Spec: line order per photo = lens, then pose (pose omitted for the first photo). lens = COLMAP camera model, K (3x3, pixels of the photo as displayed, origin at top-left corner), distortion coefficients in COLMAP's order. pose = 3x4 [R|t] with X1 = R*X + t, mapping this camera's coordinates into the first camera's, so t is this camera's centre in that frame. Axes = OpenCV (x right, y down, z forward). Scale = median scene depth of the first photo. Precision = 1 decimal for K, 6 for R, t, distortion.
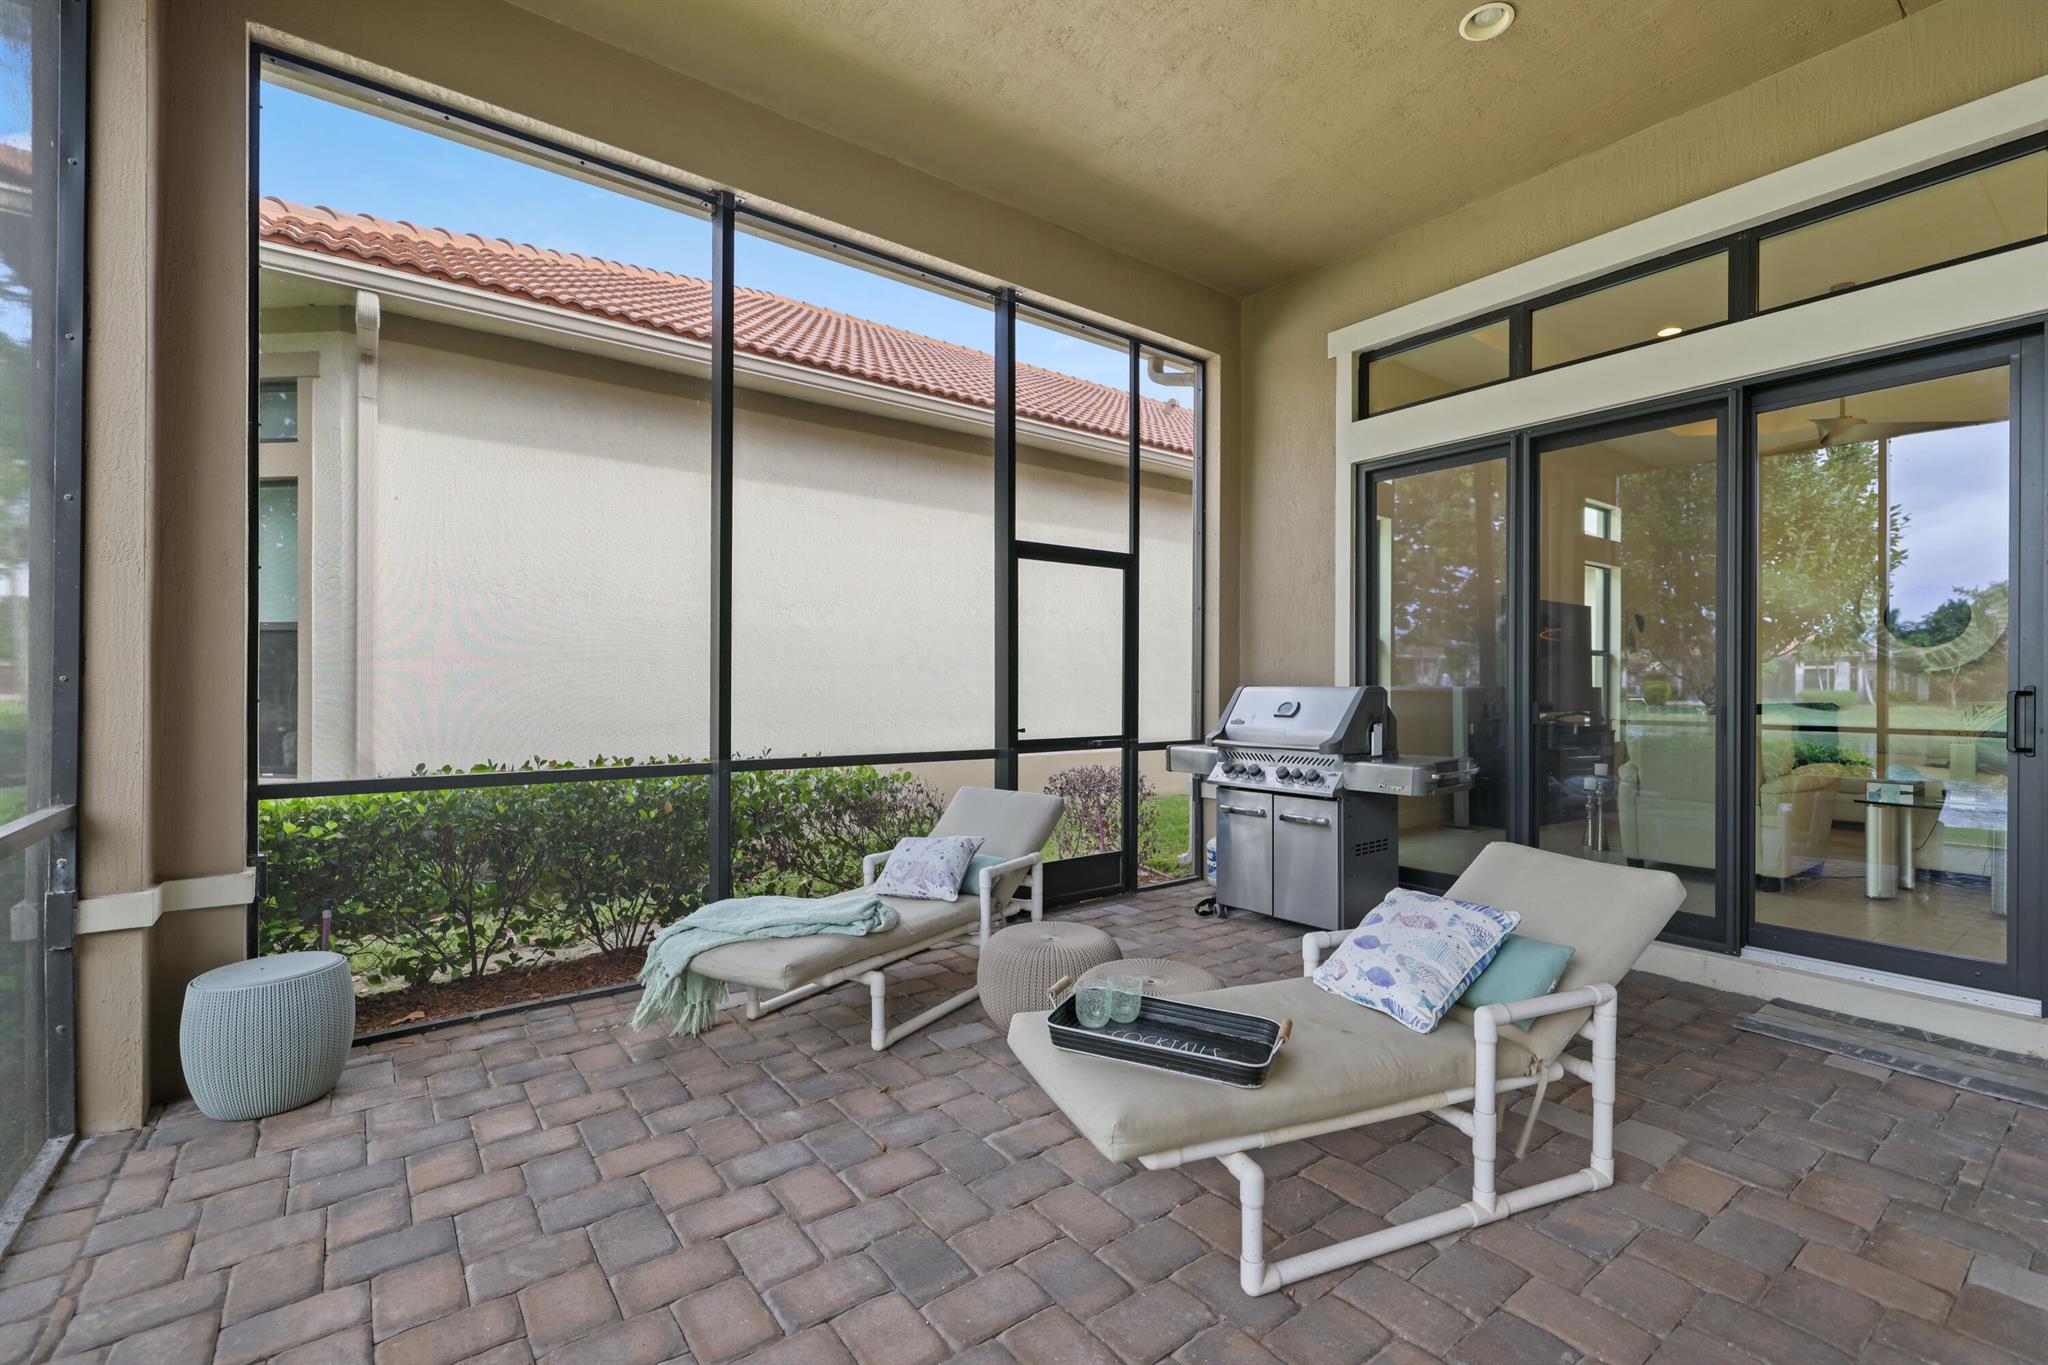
lens RADIAL K [[867.9, 0, 1021.5], [0, 867.9, 677.5], [0, 0, 1]] dist [0.002338, 0.000261]
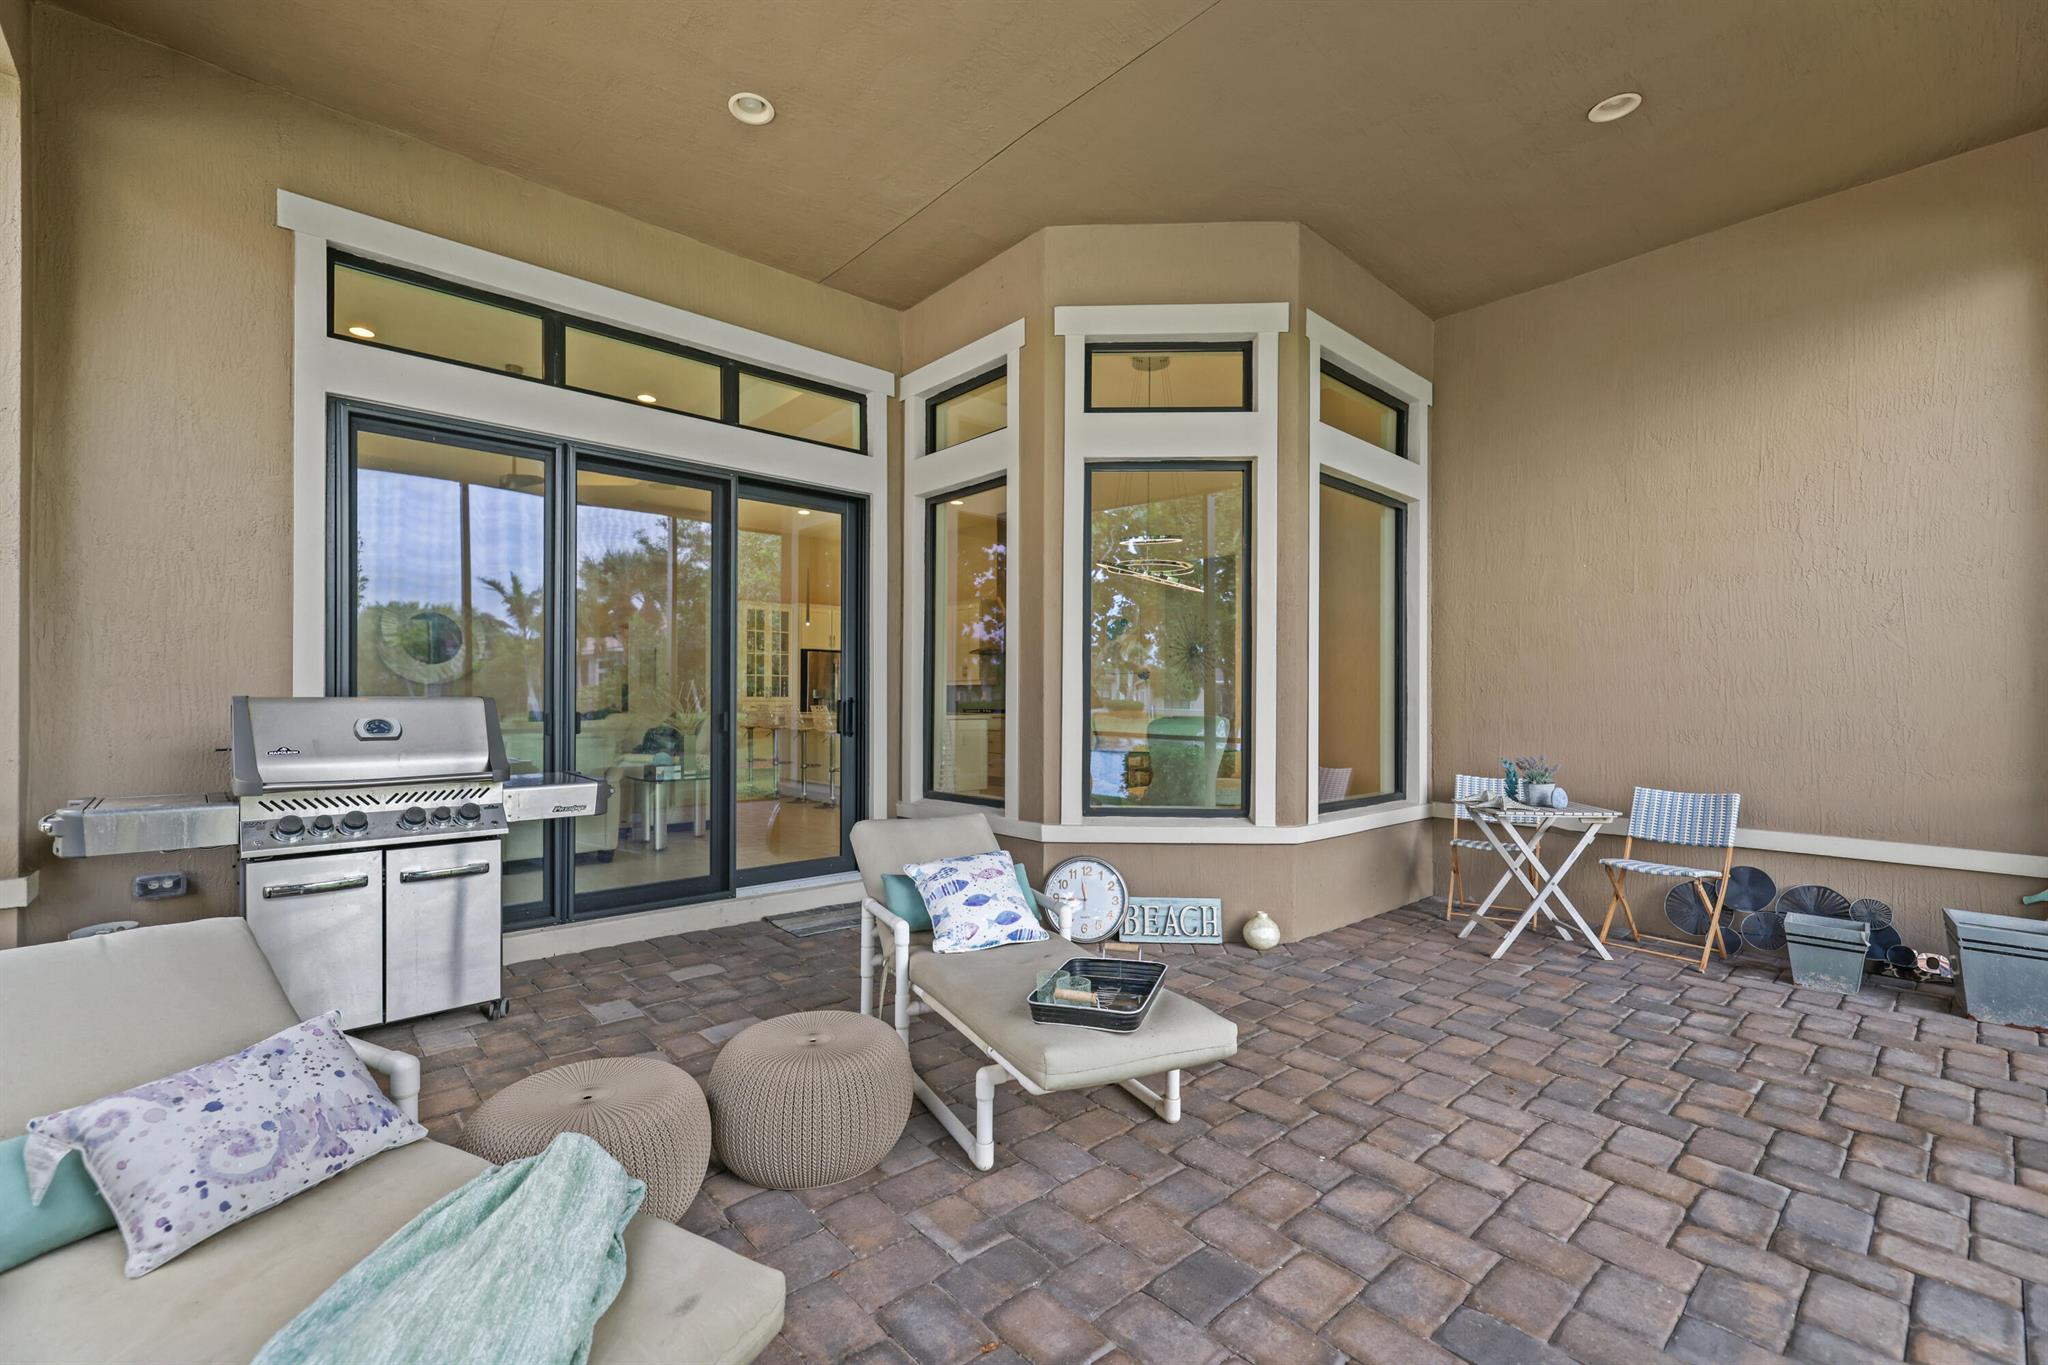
lens RADIAL K [[867.9, 0, 1008.6], [0, 867.9, 713.5], [0, 0, 1]] dist [0.002338, 0.000261]
pose [[-0.068034, -0.013538, 0.997591, -0.500313], [-0.013309, 0.999831, 0.012661, 0.009071], [-0.997594, -0.012416, -0.068202, 0.604579]]
